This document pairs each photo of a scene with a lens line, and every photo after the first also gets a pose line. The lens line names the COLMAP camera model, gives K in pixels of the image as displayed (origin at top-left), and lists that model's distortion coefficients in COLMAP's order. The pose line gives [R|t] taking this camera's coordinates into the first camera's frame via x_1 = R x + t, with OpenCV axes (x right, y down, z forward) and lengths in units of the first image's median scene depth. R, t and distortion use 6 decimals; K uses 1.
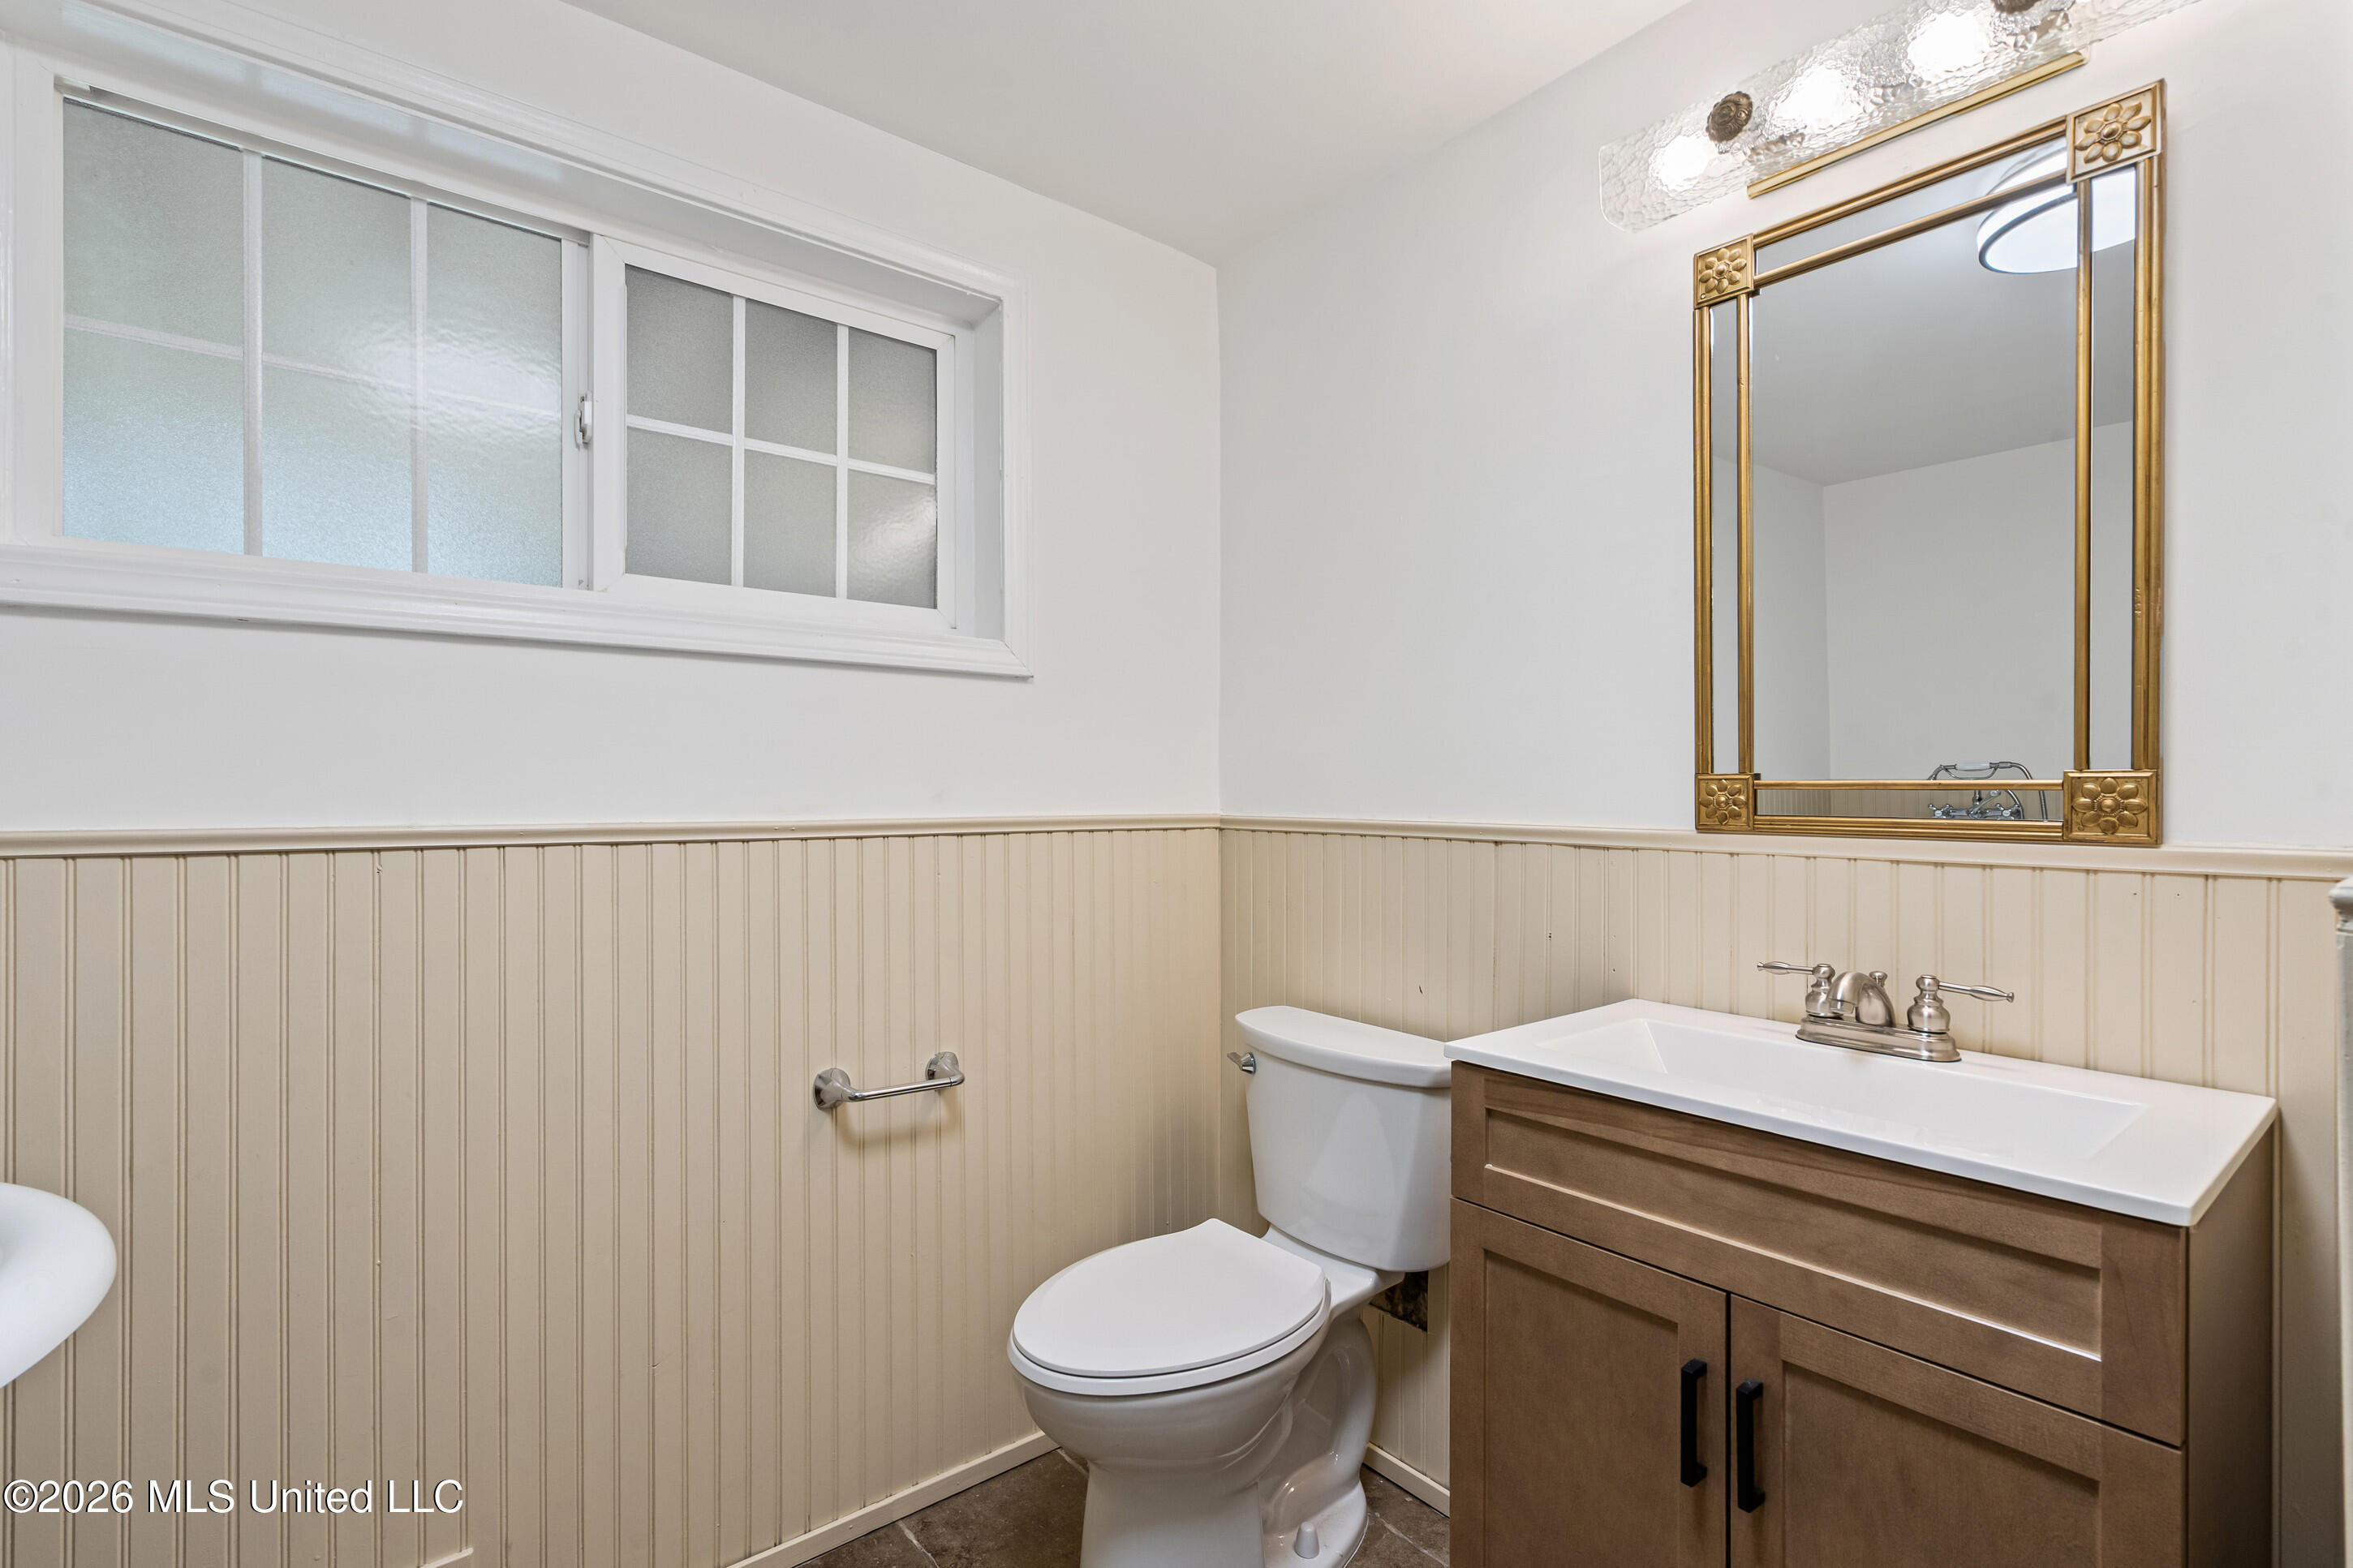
lens RADIAL K [[1095.5, 0, 1181.3], [0, 1095.5, 791.6], [0, 0, 1]] dist [-0.003161, 0.000939]
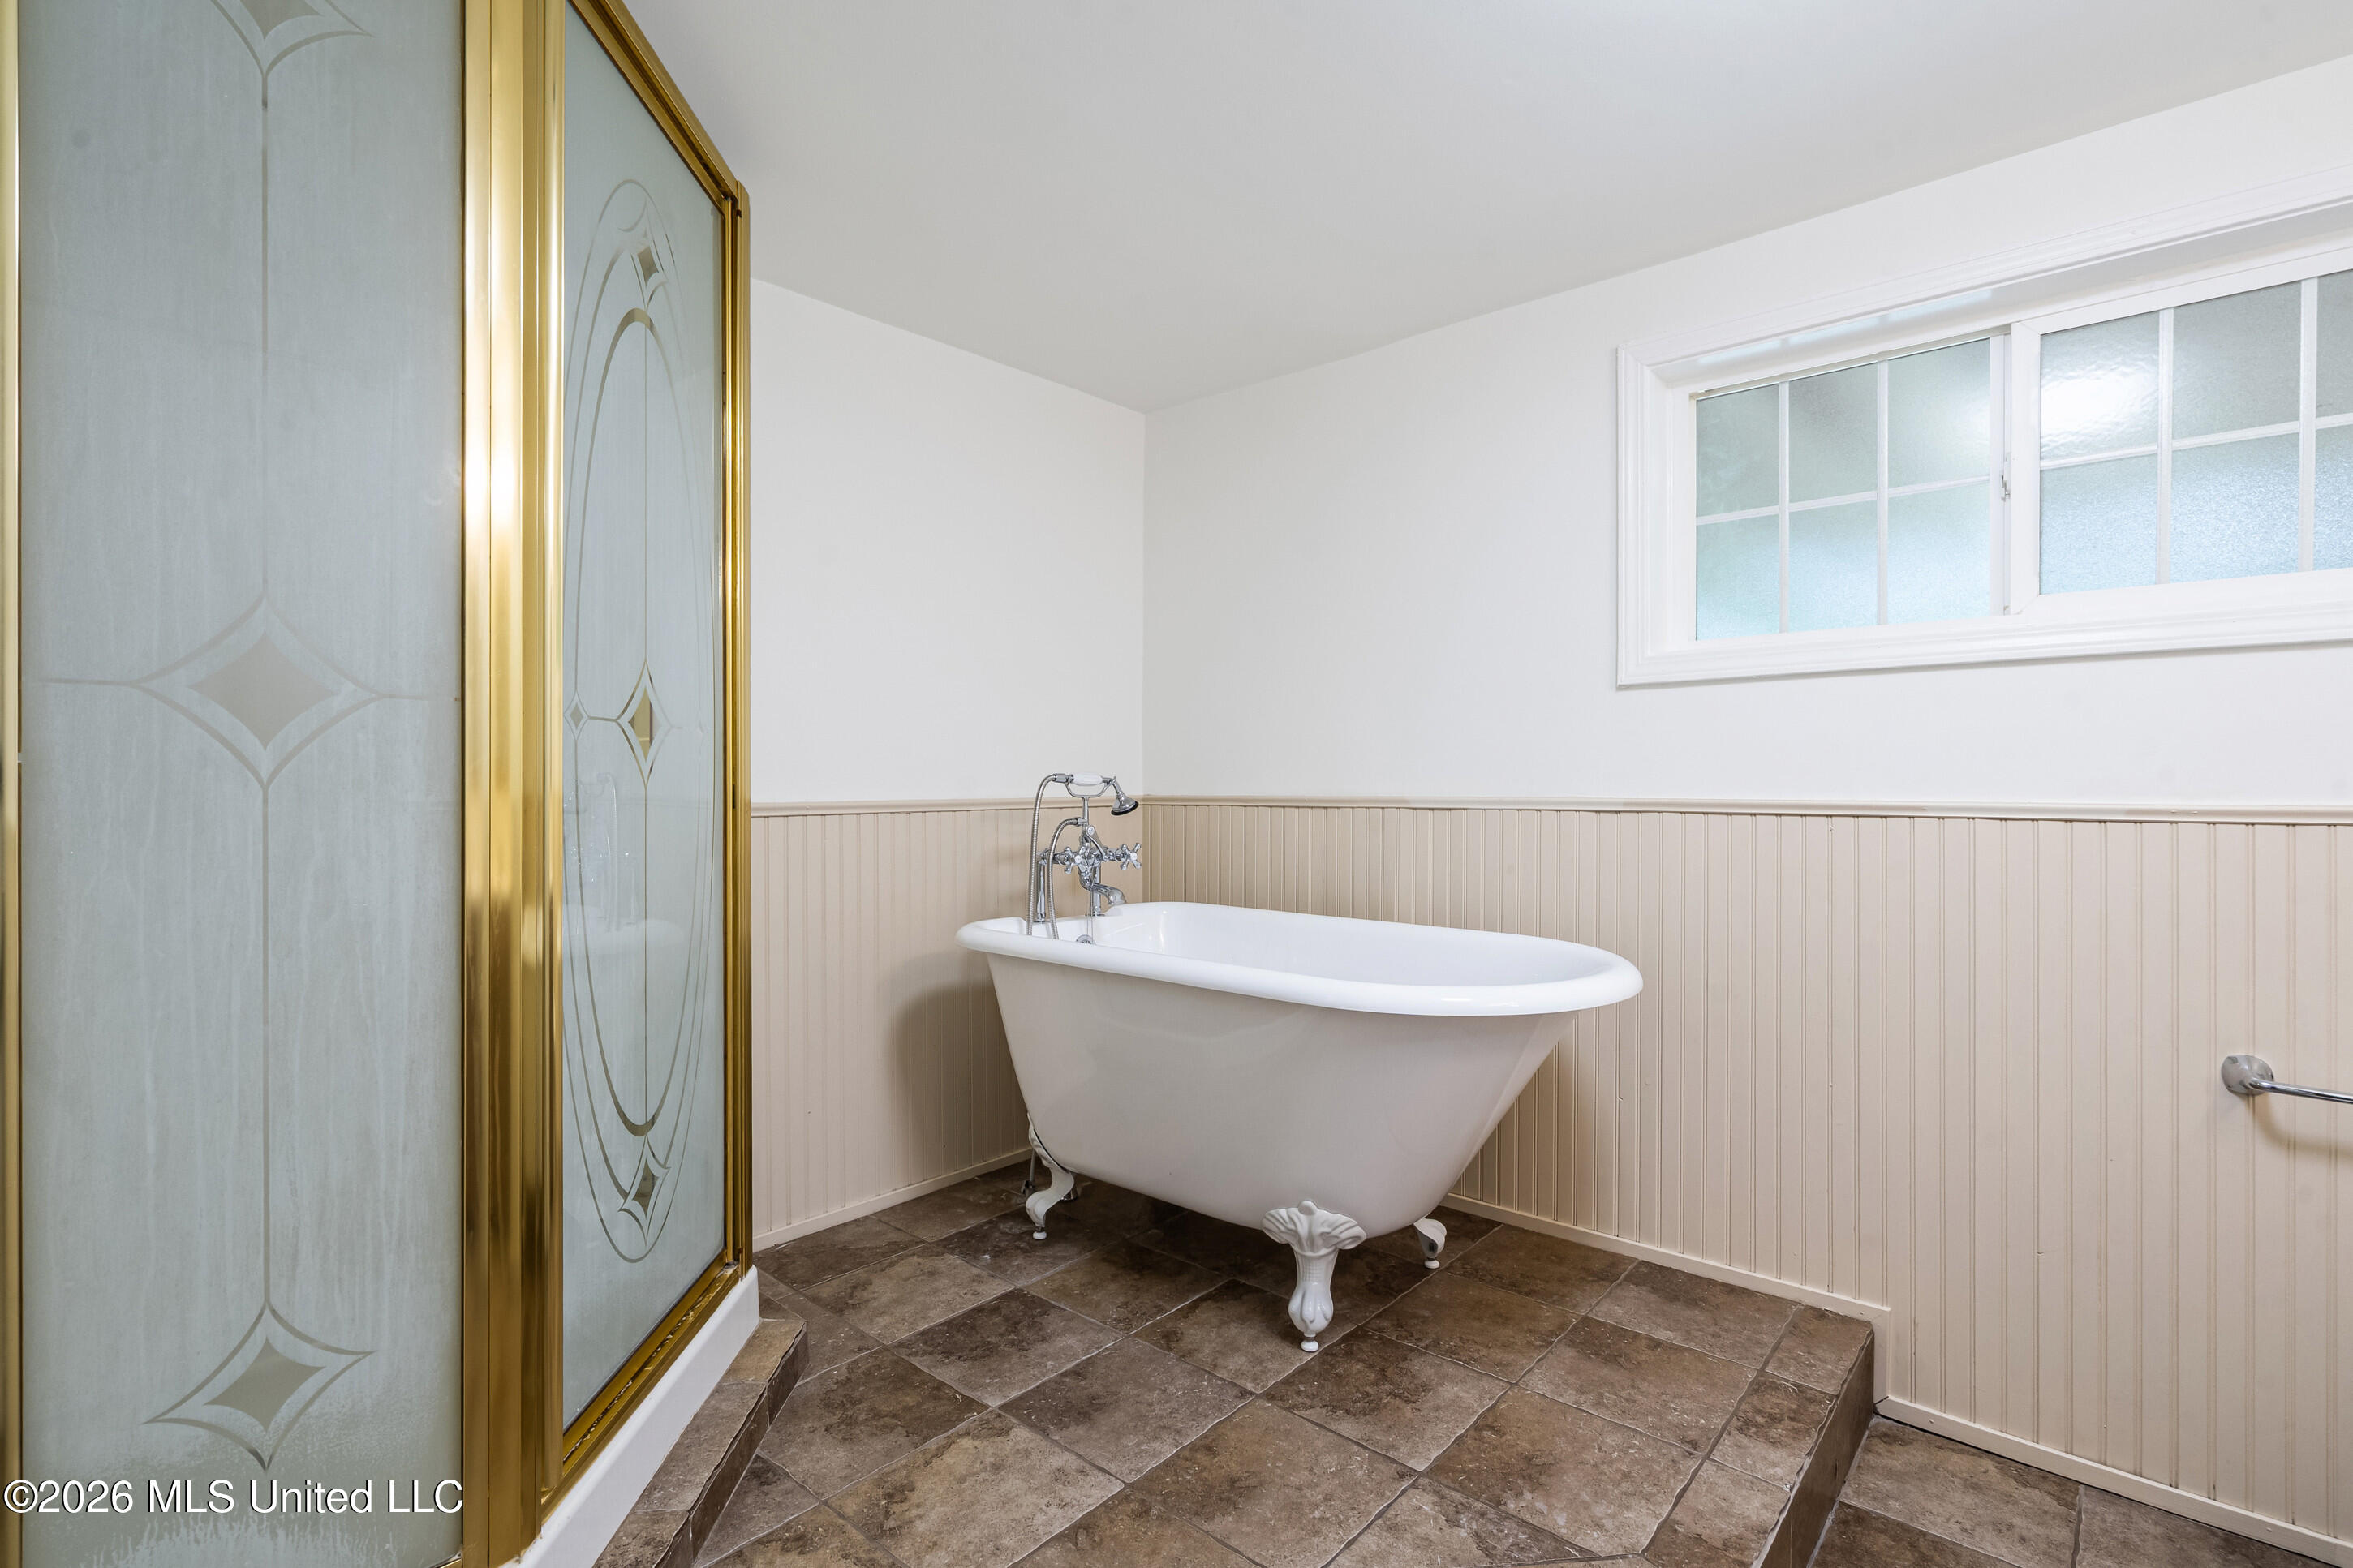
lens RADIAL K [[1095.5, 0, 1180.9], [0, 1095.5, 783.9], [0, 0, 1]] dist [-0.003161, 0.000939]
pose [[0.147253, 0.000792, -0.989099, 0.530072], [0.001964, 0.999997, 0.001093, 0.004389], [0.989097, -0.002104, 0.147251, -0.102309]]
